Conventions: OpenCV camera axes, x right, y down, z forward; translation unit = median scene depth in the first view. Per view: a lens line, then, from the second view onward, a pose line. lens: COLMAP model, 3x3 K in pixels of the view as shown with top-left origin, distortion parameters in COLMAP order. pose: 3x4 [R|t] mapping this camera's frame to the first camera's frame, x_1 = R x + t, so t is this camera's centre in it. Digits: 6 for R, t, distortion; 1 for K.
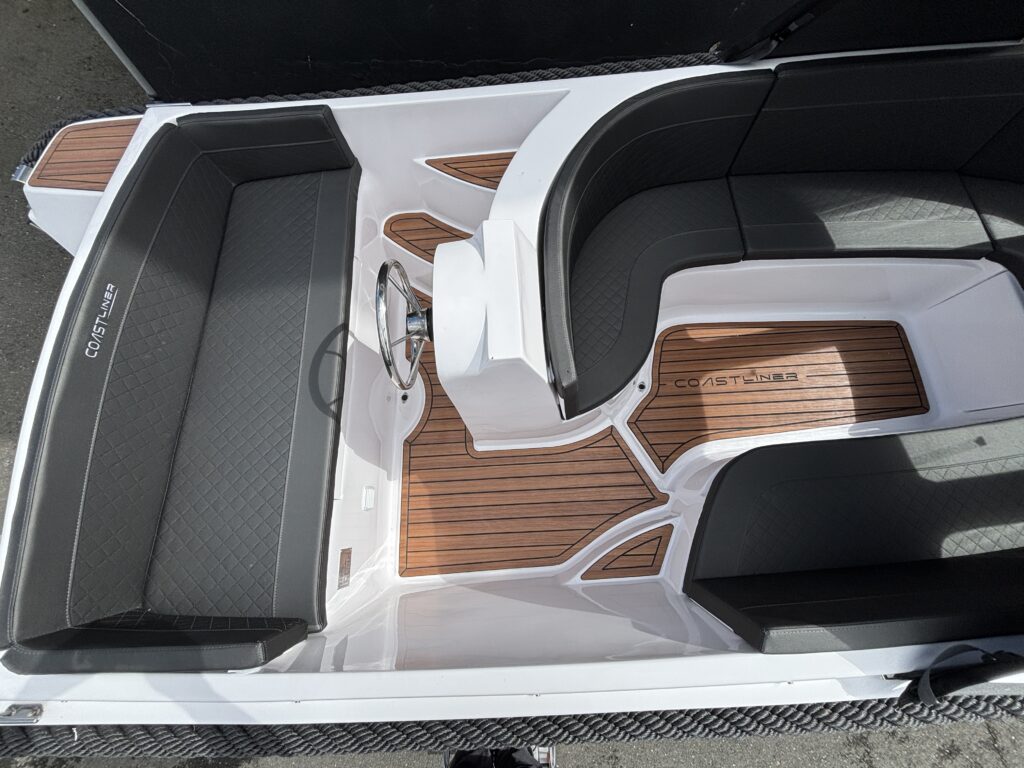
lens RADIAL K [[411.2, 0, 519.4], [0, 411.2, 386.2], [0, 0, 1]] dist [-0.005745, 0.001831]
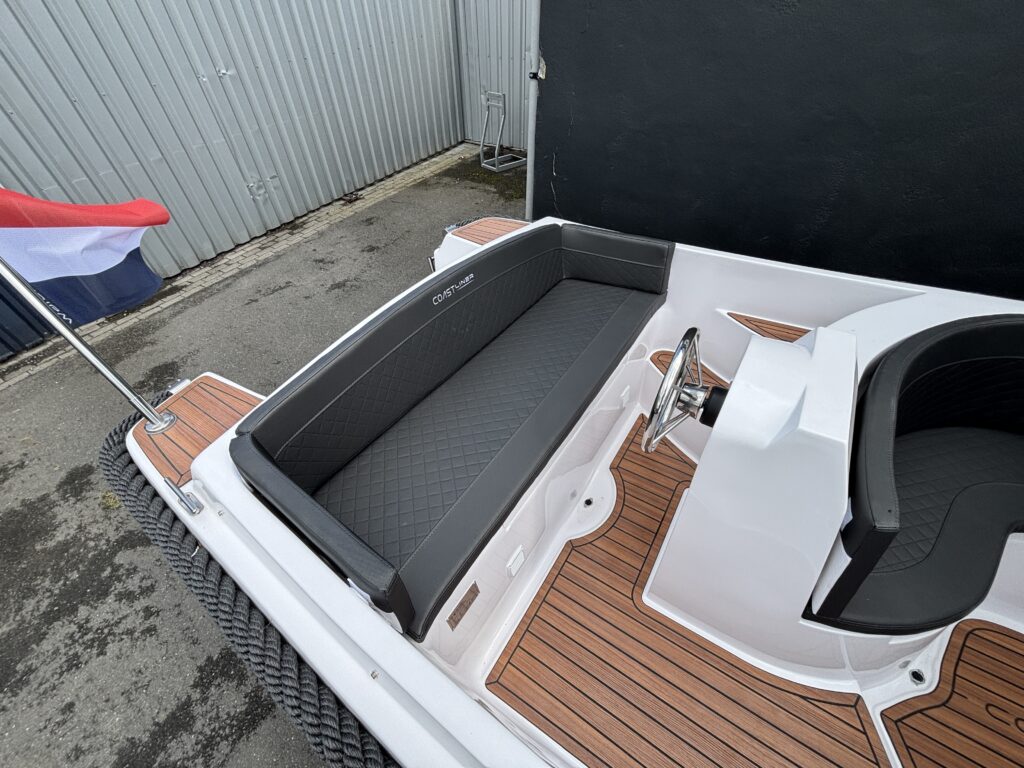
lens RADIAL K [[411.2, 0, 510.3], [0, 411.2, 386.2], [0, 0, 1]] dist [-0.005745, 0.001831]
pose [[0.801897, 0.395421, -0.447887, -0.126592], [-0.561527, 0.754866, -0.338918, 0.266015], [0.204079, 0.523278, 0.827364, 0.093169]]
